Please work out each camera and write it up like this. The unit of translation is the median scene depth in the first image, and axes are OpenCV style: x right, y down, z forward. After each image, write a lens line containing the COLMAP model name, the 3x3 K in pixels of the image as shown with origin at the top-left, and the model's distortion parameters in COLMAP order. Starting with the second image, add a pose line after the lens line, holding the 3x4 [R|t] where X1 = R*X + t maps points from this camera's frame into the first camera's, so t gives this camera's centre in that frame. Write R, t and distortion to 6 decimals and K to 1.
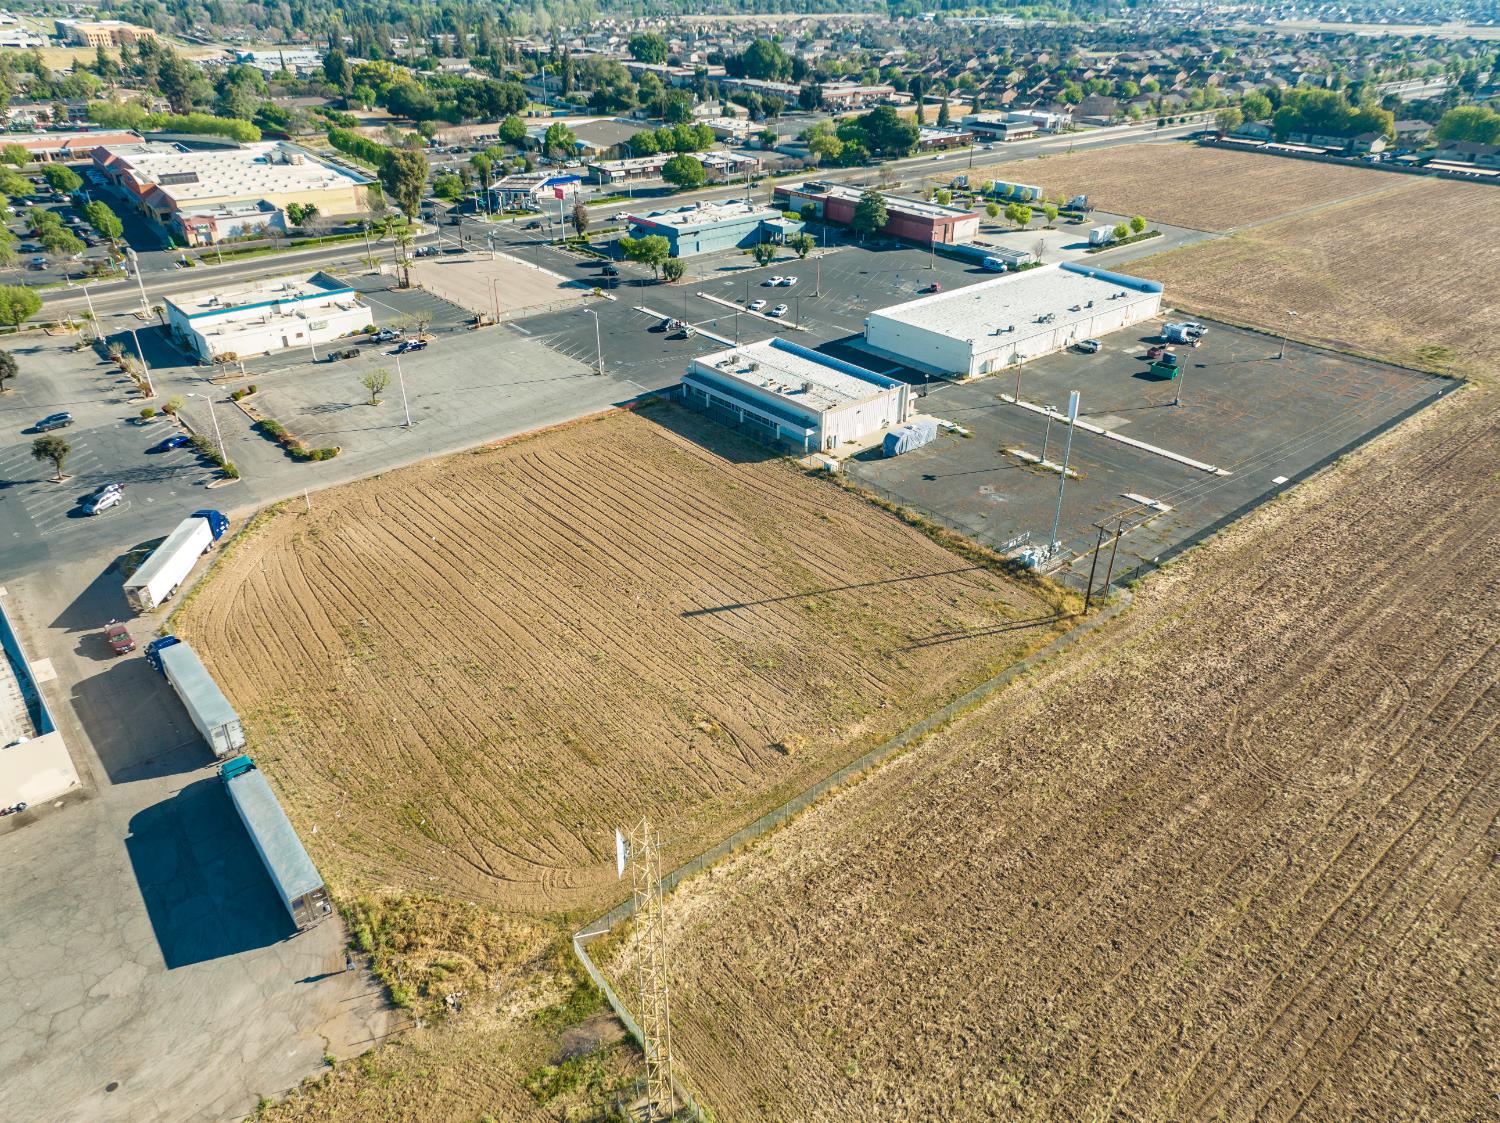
lens RADIAL K [[1046.0, 0, 750.0], [0, 1046.0, 561.5], [0, 0, 1]] dist [0.006413, -0.000578]
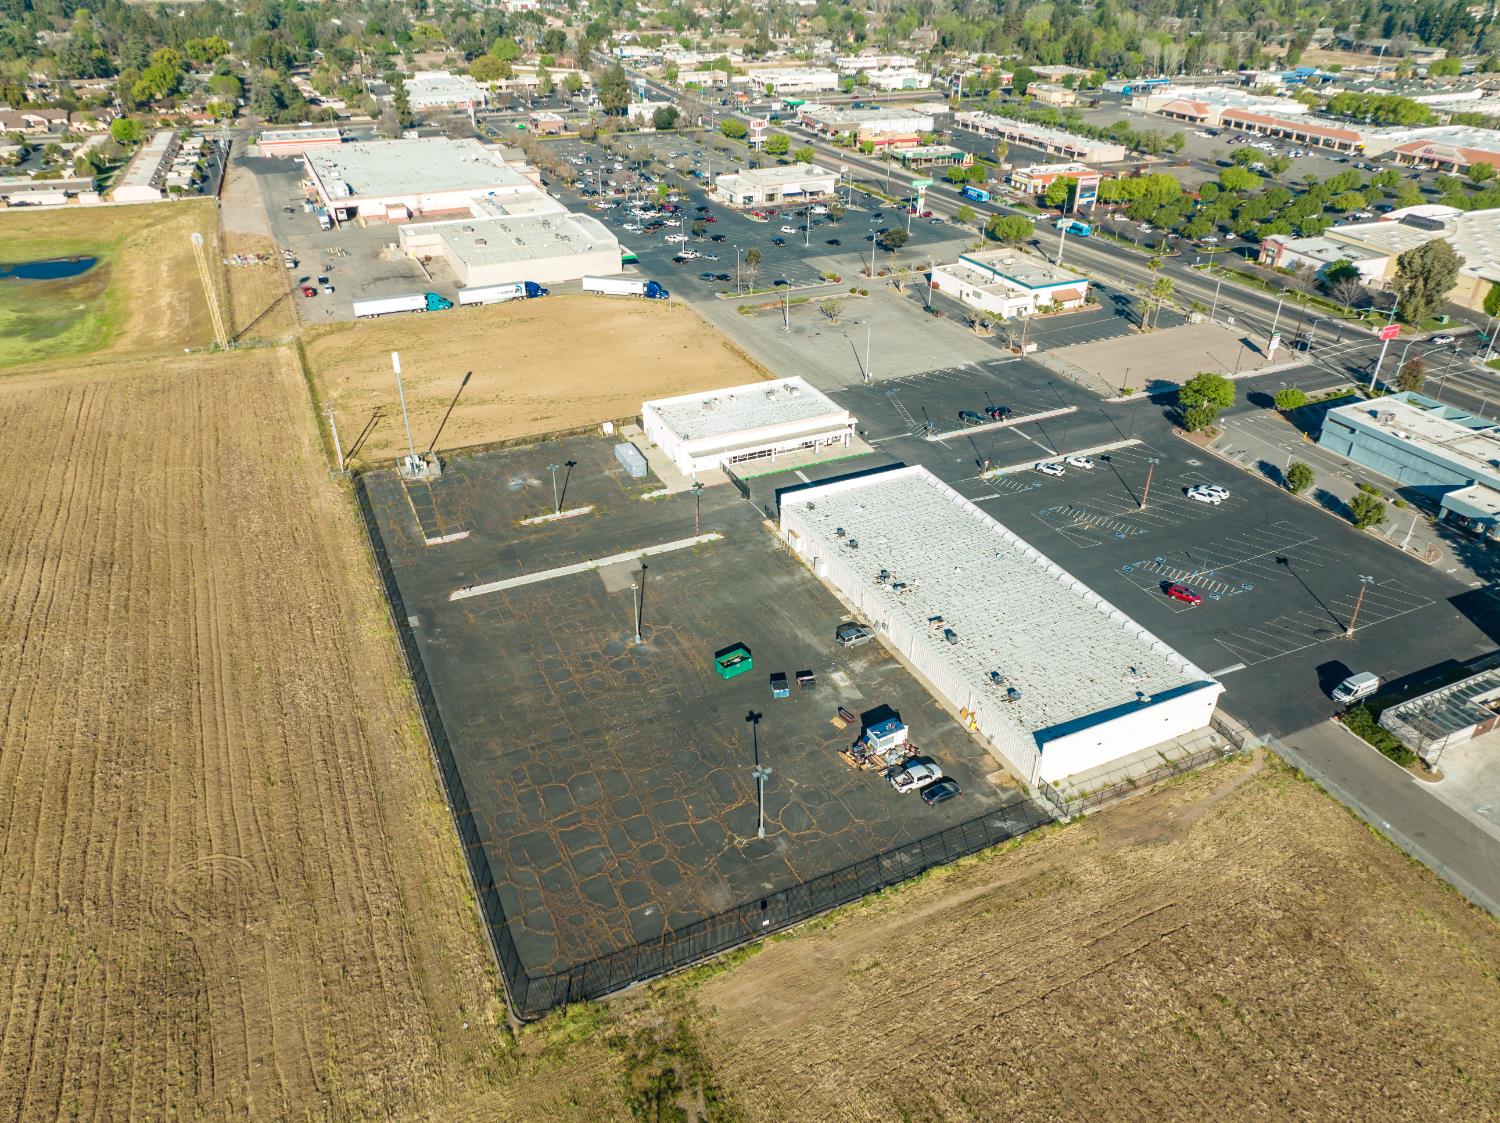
lens RADIAL K [[1046.0, 0, 750.0], [0, 1046.0, 561.5], [0, 0, 1]] dist [0.006413, -0.000578]
pose [[-0.268503, 0.493557, -0.827229, 0.894806], [-0.483080, 0.673976, 0.558918, -0.596254], [0.833391, 0.549689, 0.057463, 0.890230]]
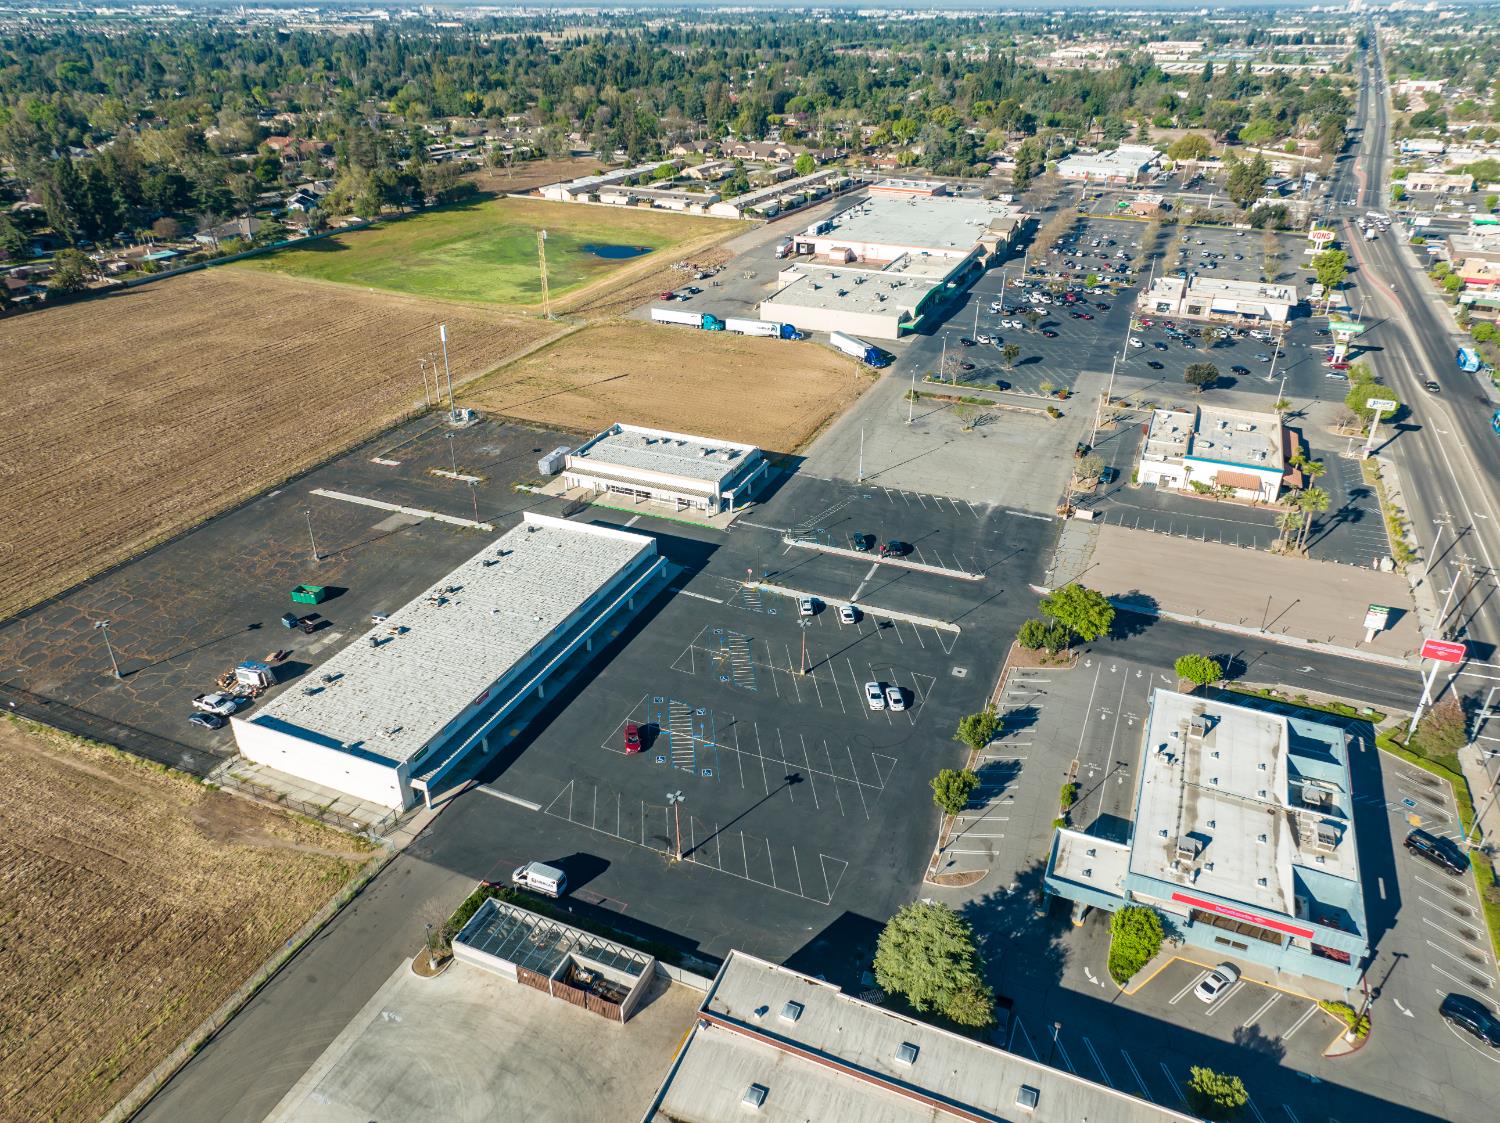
lens RADIAL K [[1046.0, 0, 750.0], [0, 1046.0, 561.5], [0, 0, 1]] dist [0.006413, -0.000578]
pose [[-0.897544, 0.201557, -0.392159, 0.383963], [-0.226427, 0.552476, 0.802185, -0.931503], [0.378345, 0.808792, -0.450233, 1.439357]]
